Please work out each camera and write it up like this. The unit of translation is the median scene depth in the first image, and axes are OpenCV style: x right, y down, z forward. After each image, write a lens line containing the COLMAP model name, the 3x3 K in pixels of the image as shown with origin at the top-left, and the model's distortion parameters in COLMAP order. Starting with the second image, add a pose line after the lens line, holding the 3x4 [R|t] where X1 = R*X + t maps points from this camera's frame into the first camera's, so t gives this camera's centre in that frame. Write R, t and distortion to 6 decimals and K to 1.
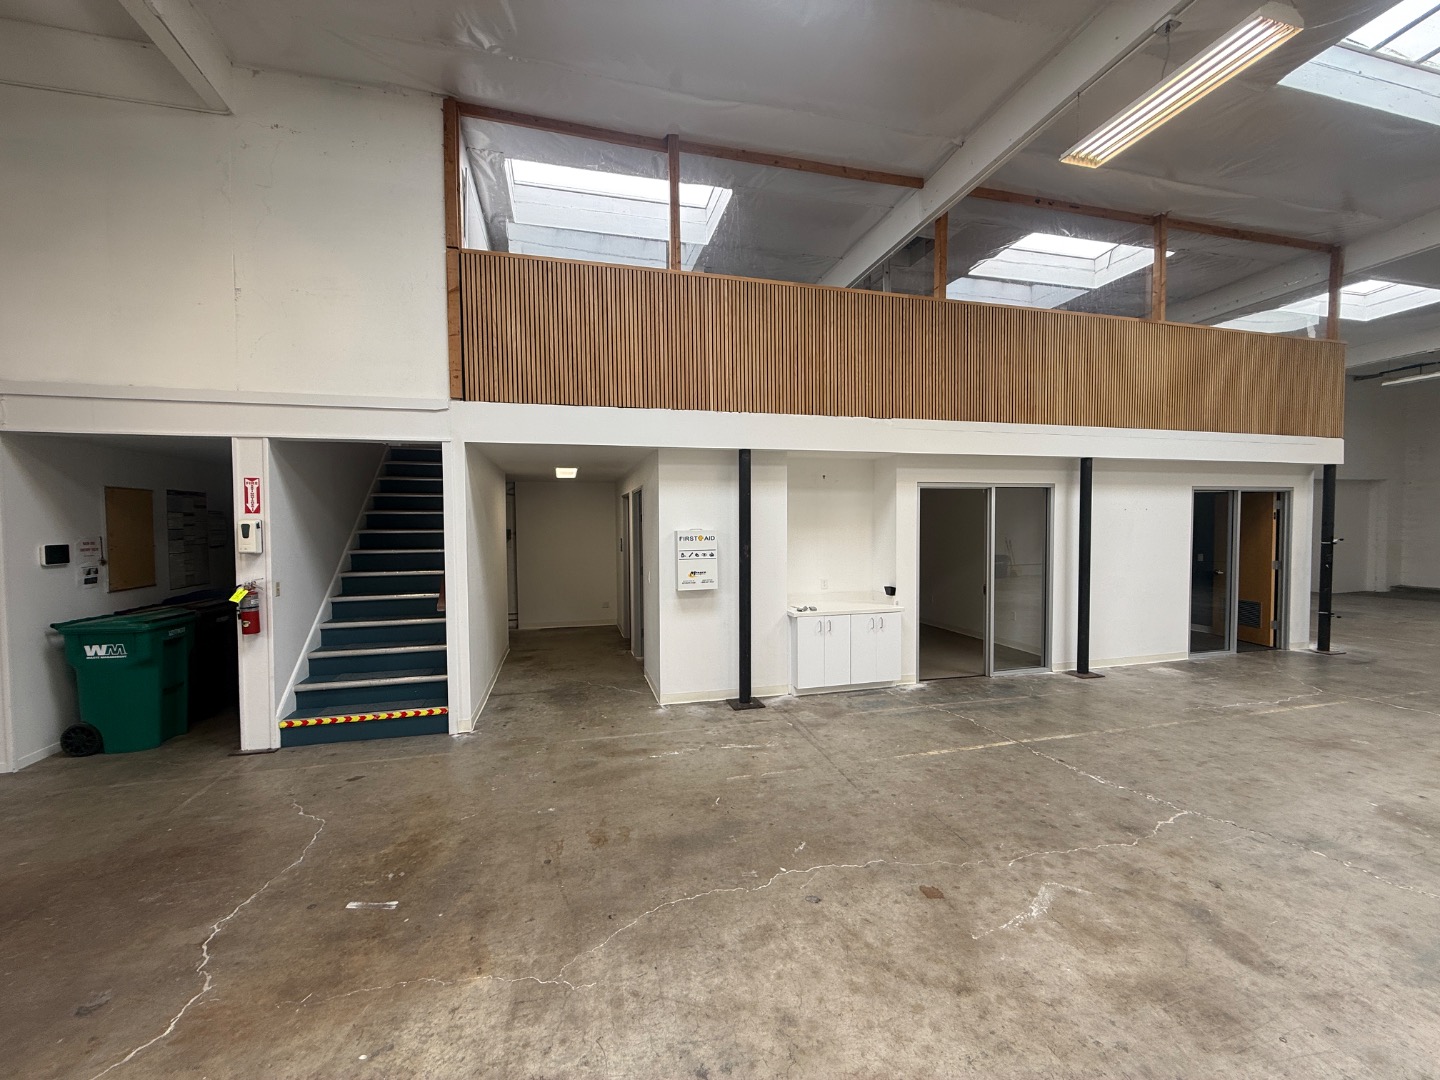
lens RADIAL K [[571.6, 0, 707.2], [0, 571.6, 541.1], [0, 0, 1]] dist [-0.000104, 0.000128]
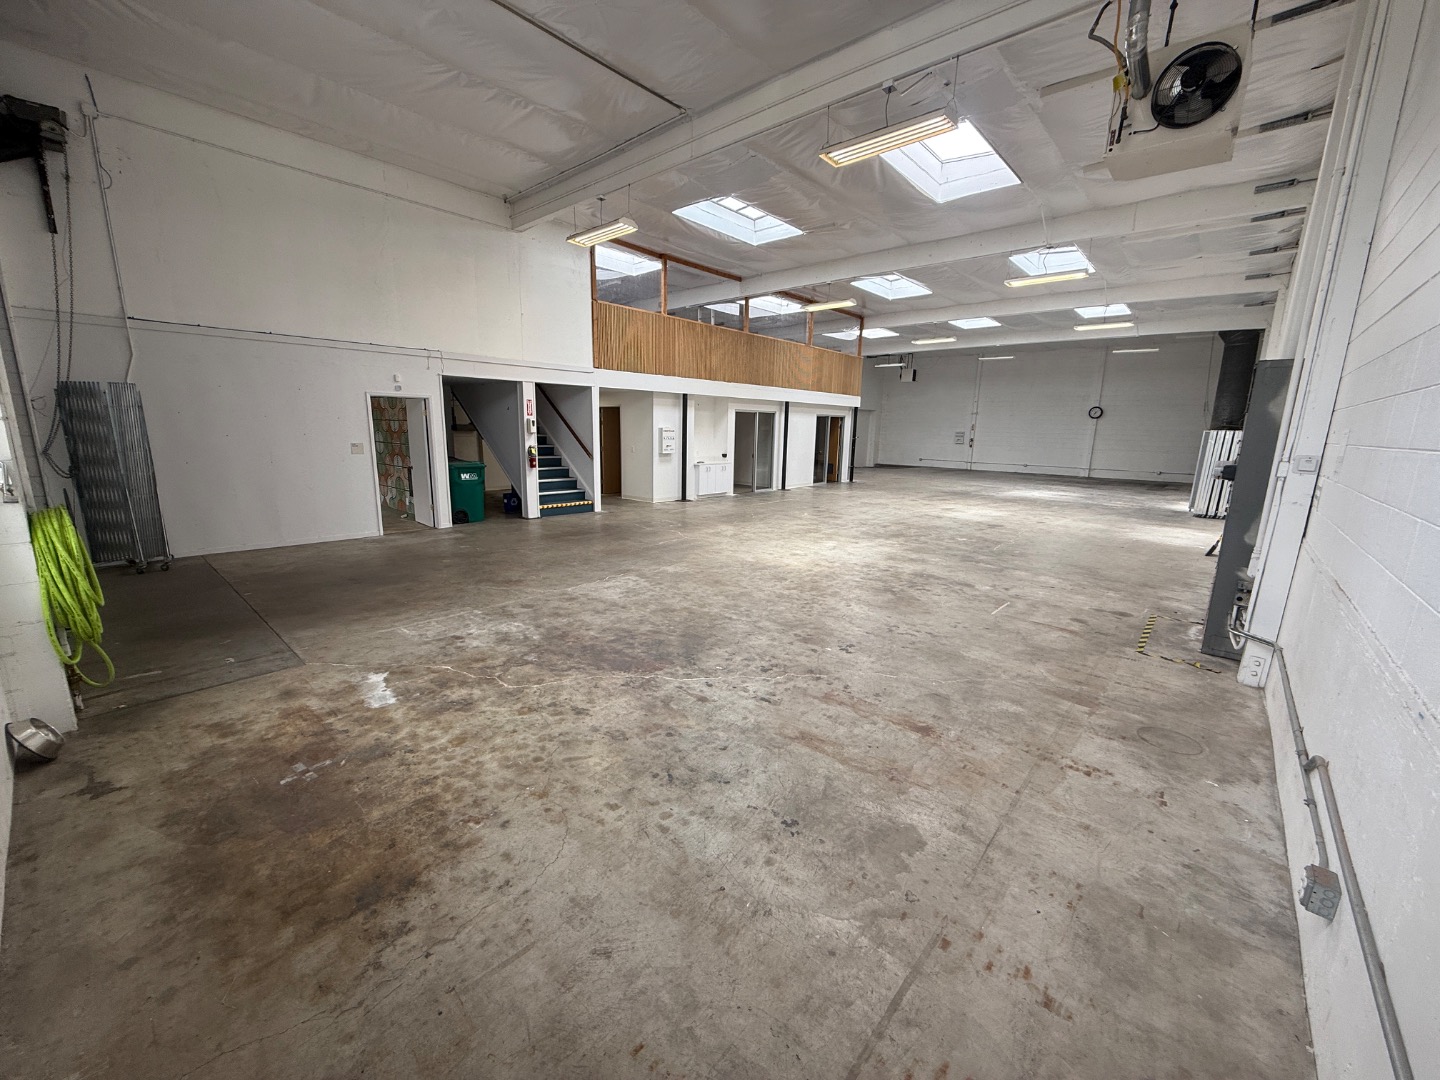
lens RADIAL K [[571.6, 0, 732.6], [0, 571.6, 537.5], [0, 0, 1]] dist [-0.000104, 0.000128]
pose [[0.817833, -0.085608, 0.569052, -1.053129], [-0.009051, 0.986837, 0.161467, 0.040435], [-0.575384, -0.137204, 0.806293, -1.000947]]
